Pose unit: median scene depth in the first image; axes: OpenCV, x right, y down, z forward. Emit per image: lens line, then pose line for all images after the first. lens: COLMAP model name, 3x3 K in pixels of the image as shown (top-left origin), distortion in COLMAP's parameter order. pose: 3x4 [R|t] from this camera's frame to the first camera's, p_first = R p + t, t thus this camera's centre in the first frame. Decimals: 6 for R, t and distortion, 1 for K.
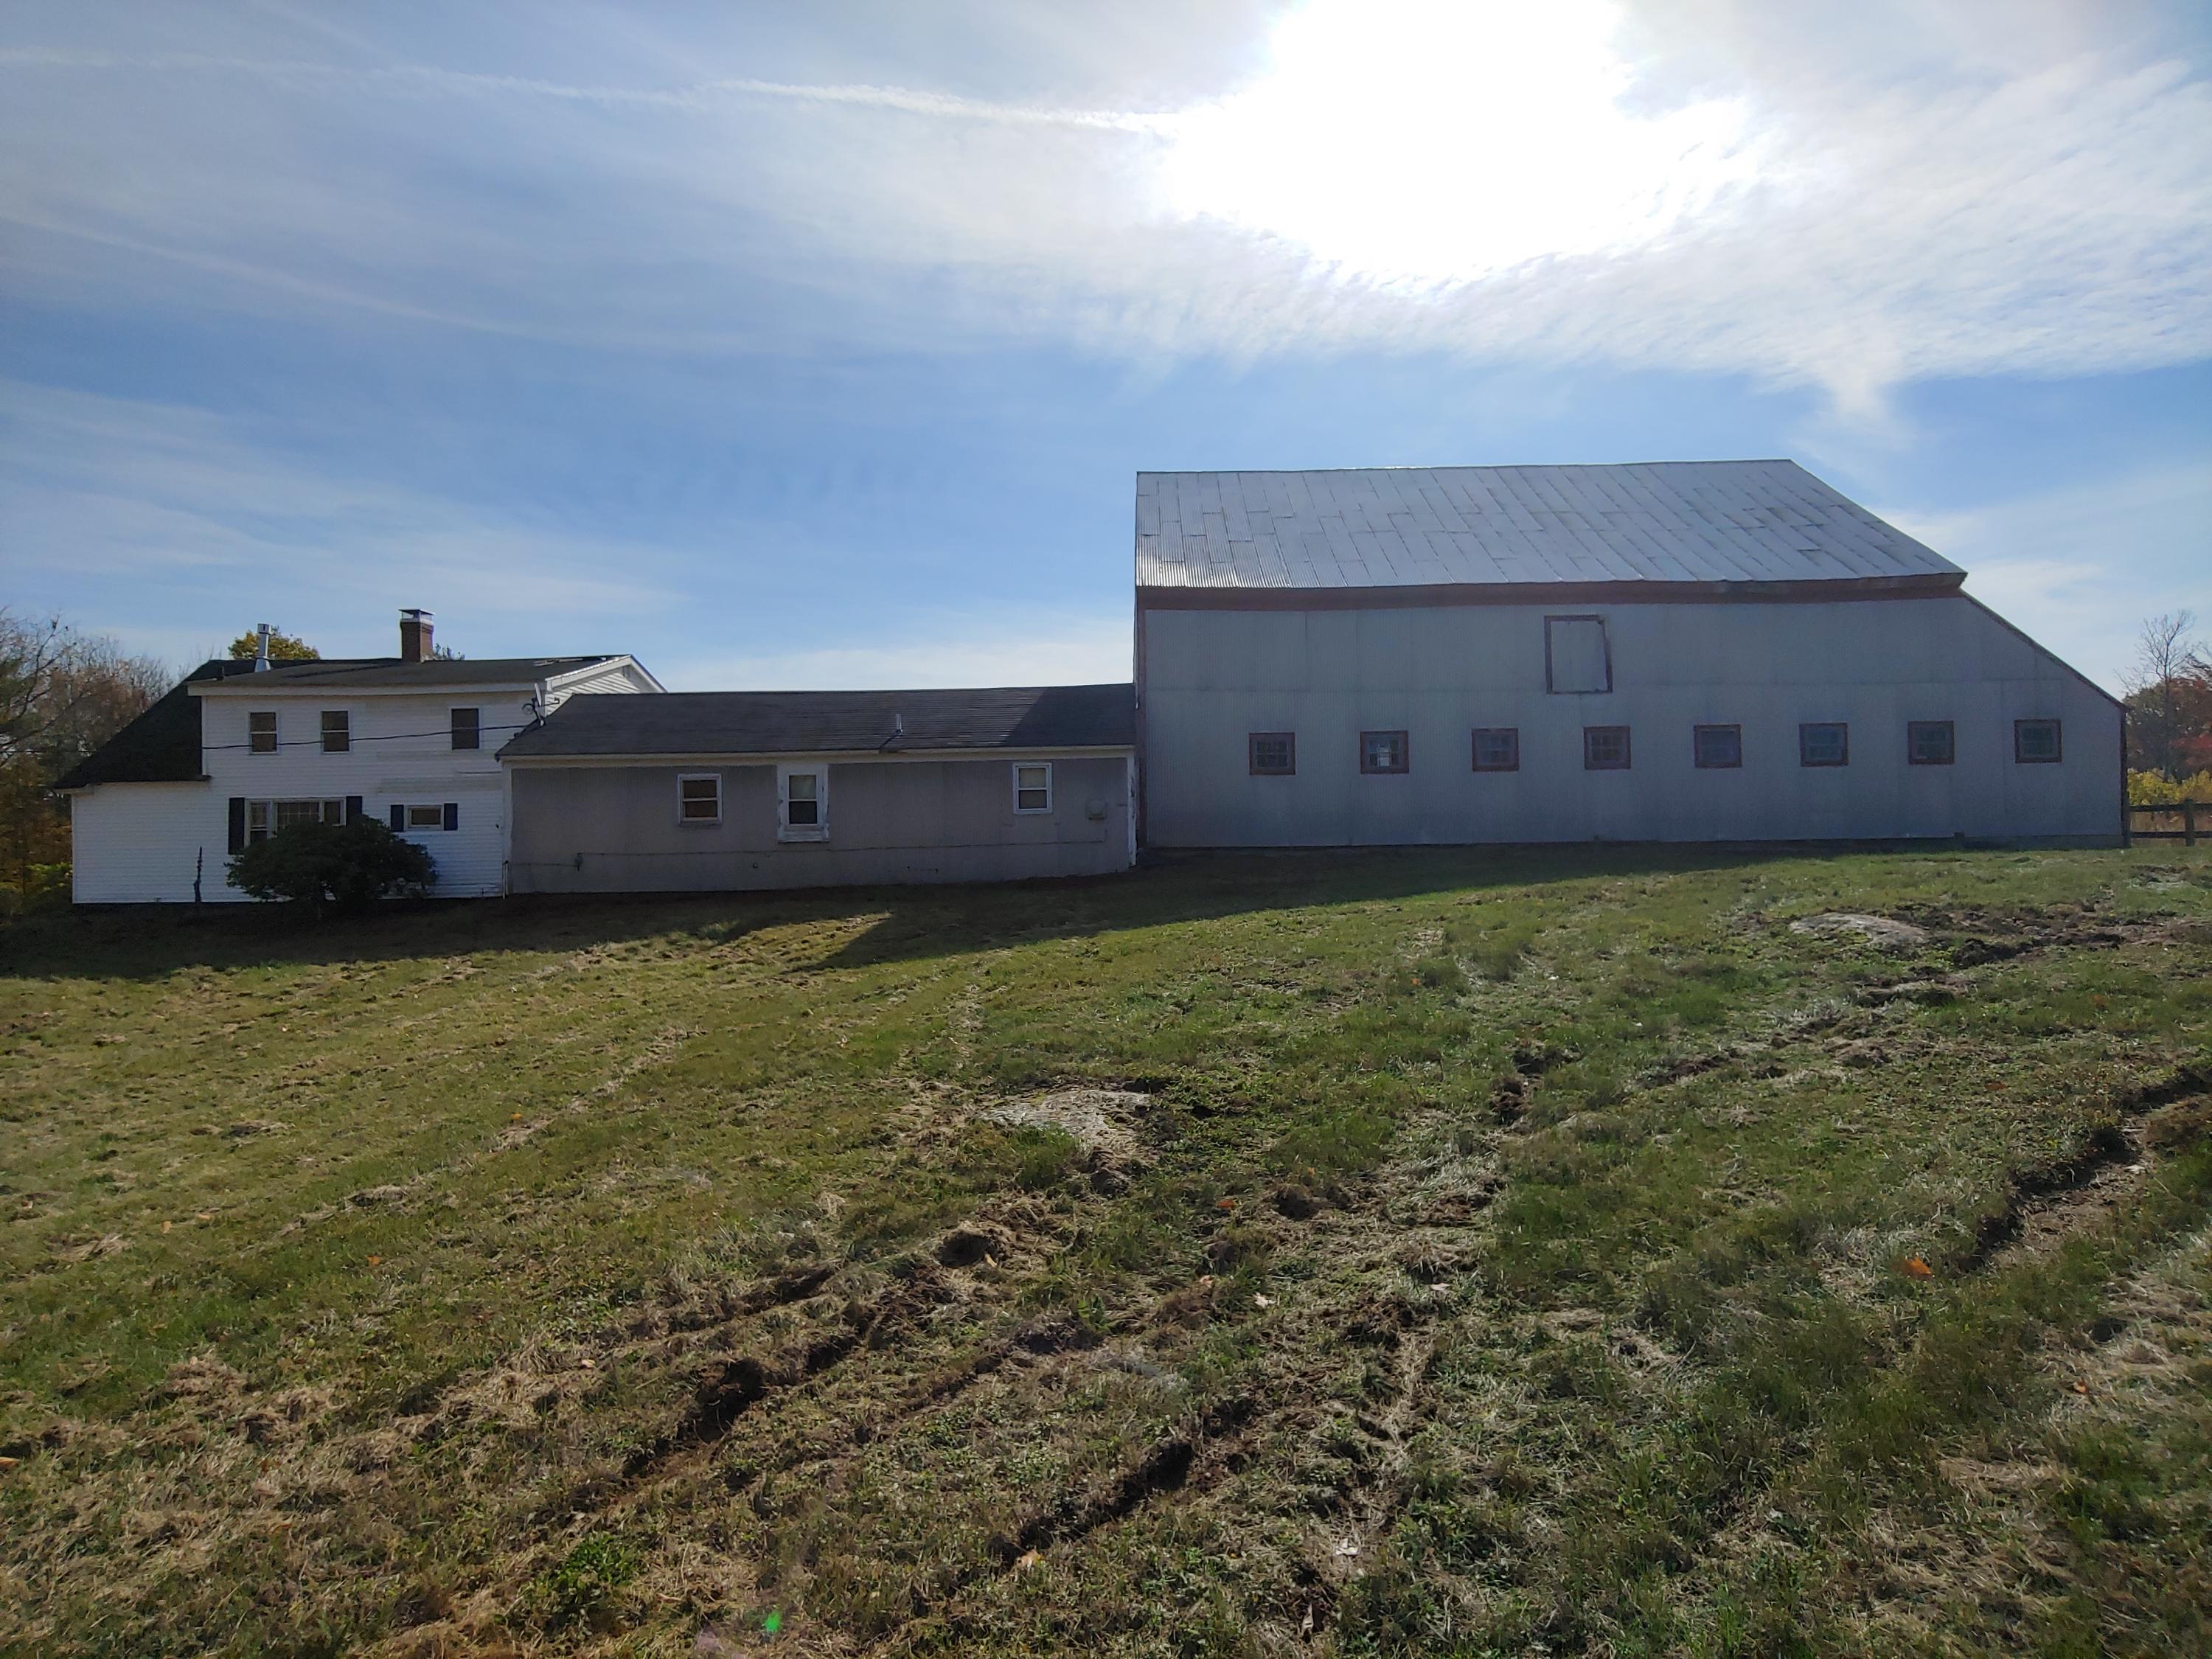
lens RADIAL K [[1054.5, 0, 1110.9], [0, 1054.5, 820.8], [0, 0, 1]] dist [-0.013747, -0.001673]
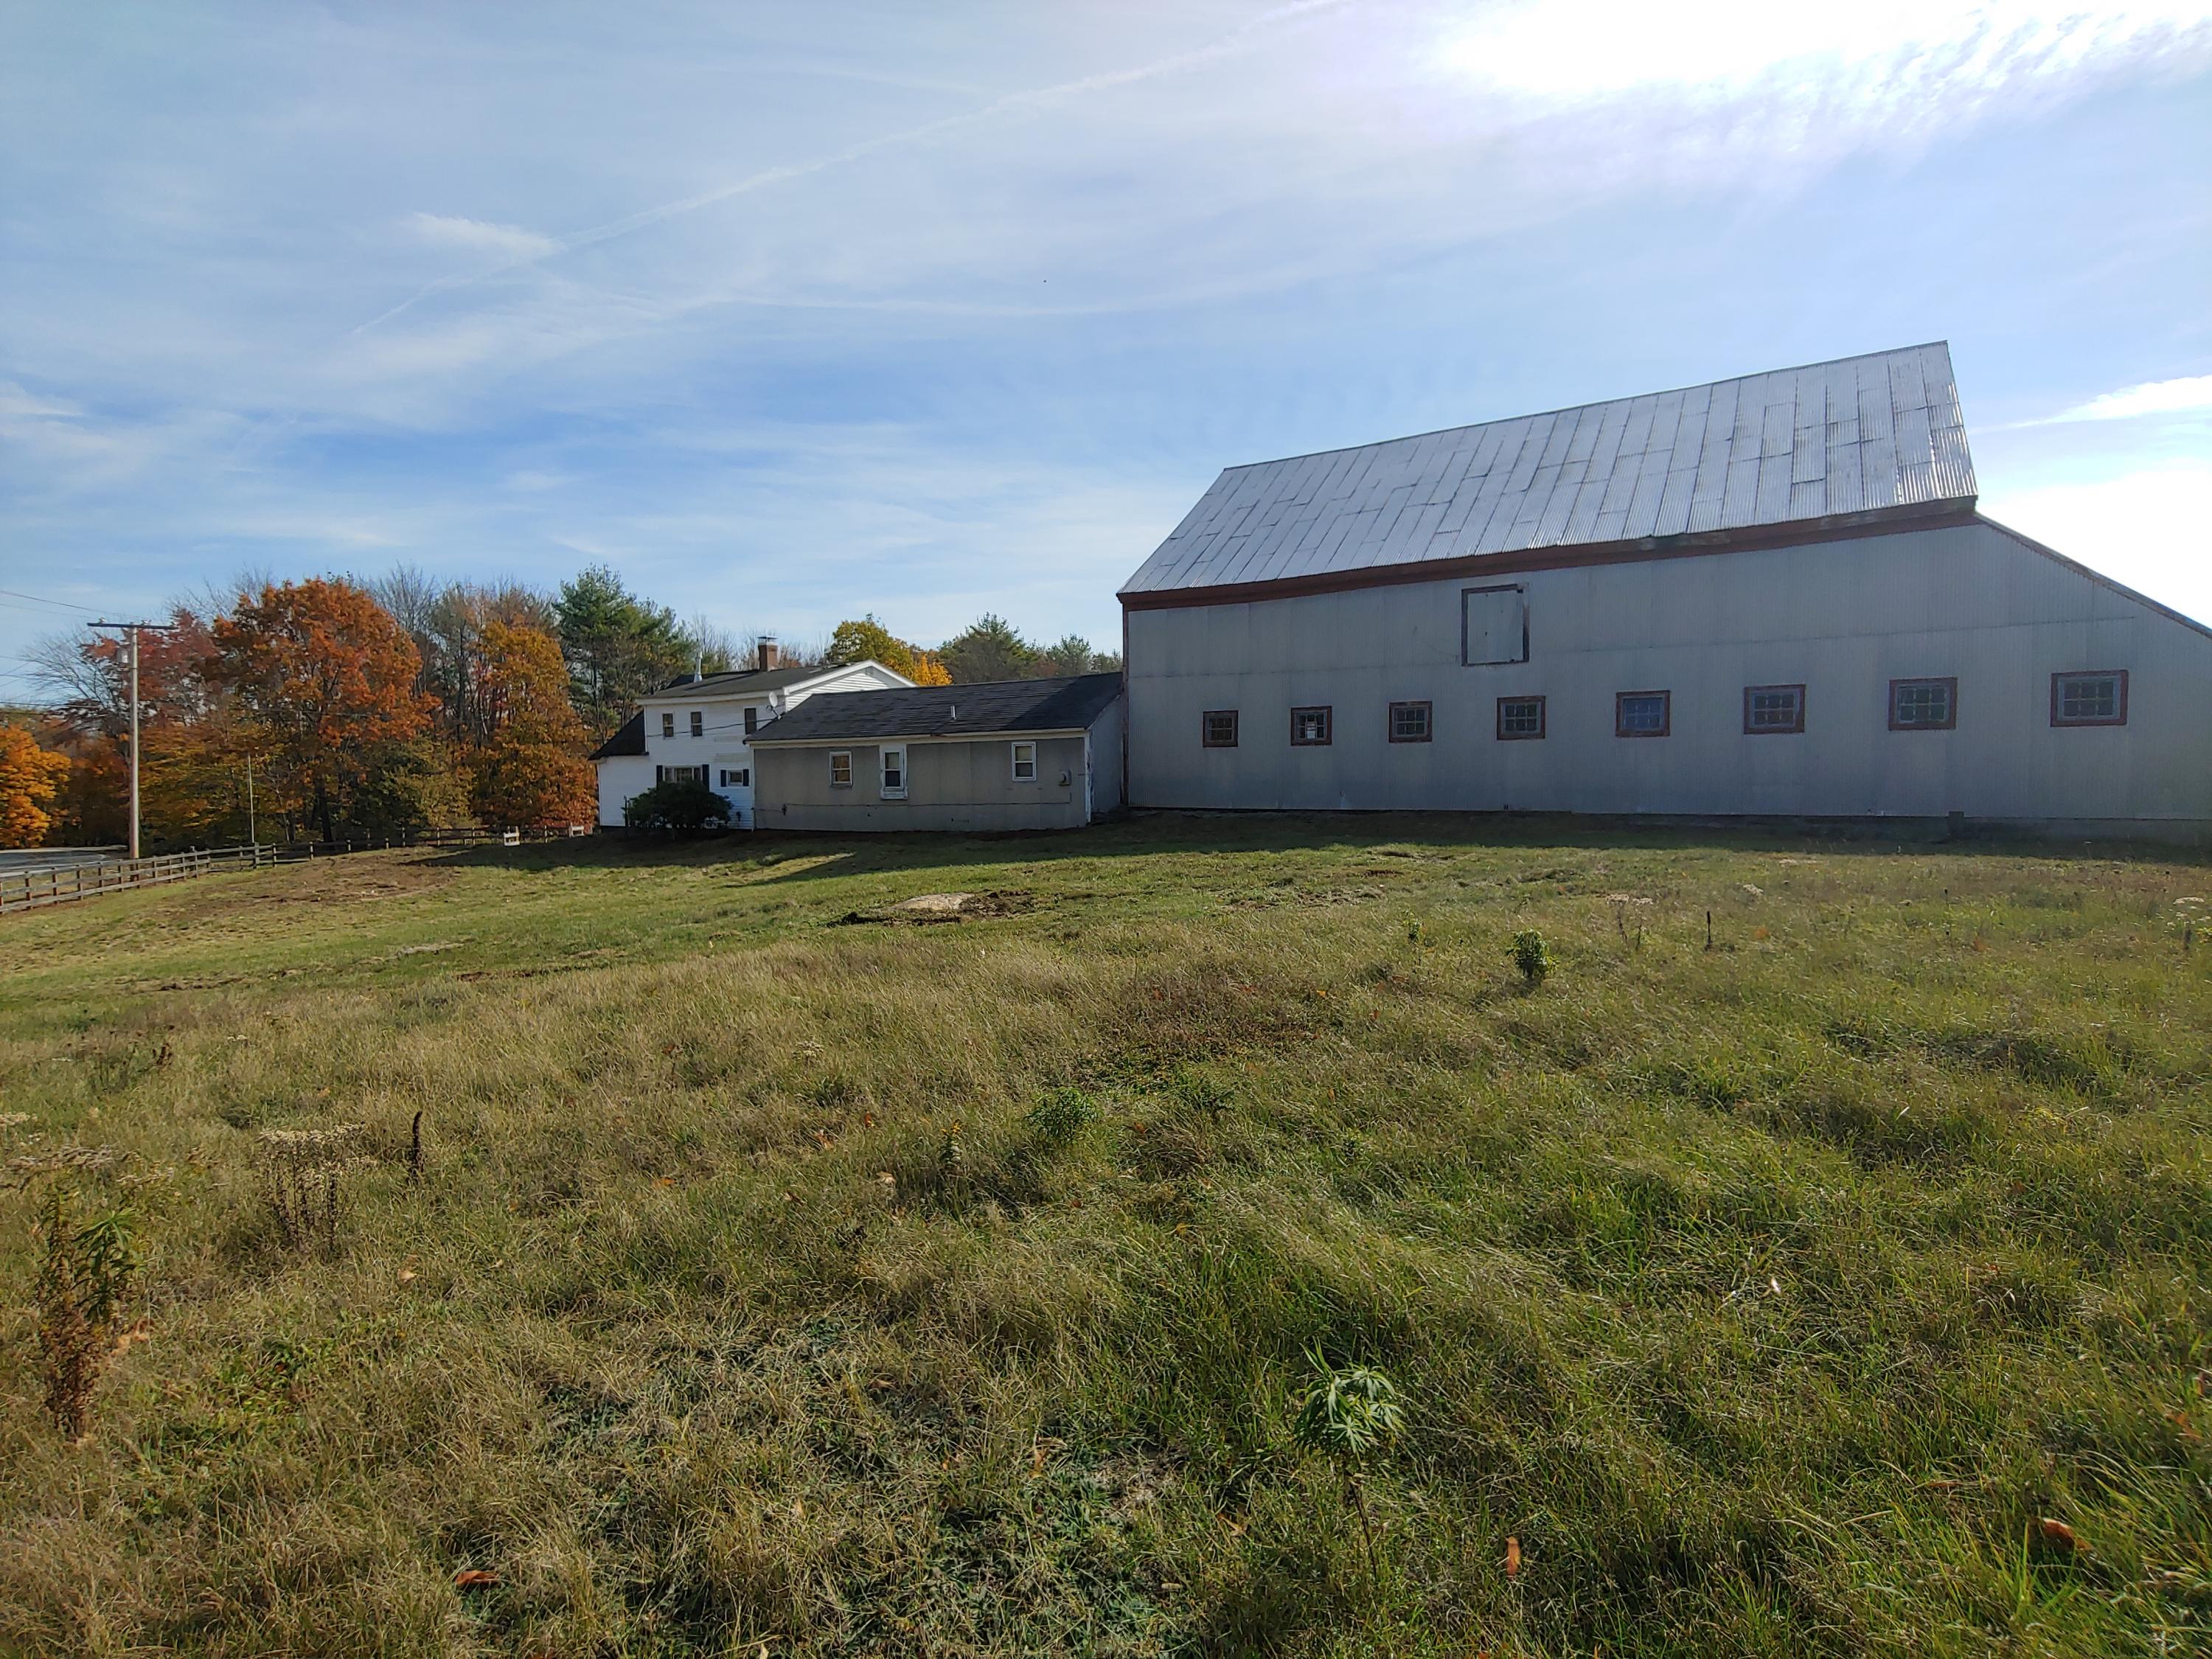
lens RADIAL K [[1054.5, 0, 1094.6], [0, 1054.5, 838.6], [0, 0, 1]] dist [-0.013747, -0.001673]
pose [[0.851435, 0.037797, -0.523097, 0.641408], [0.008944, 0.996208, 0.086540, -0.044352], [0.524384, -0.078362, 0.847868, -0.071541]]
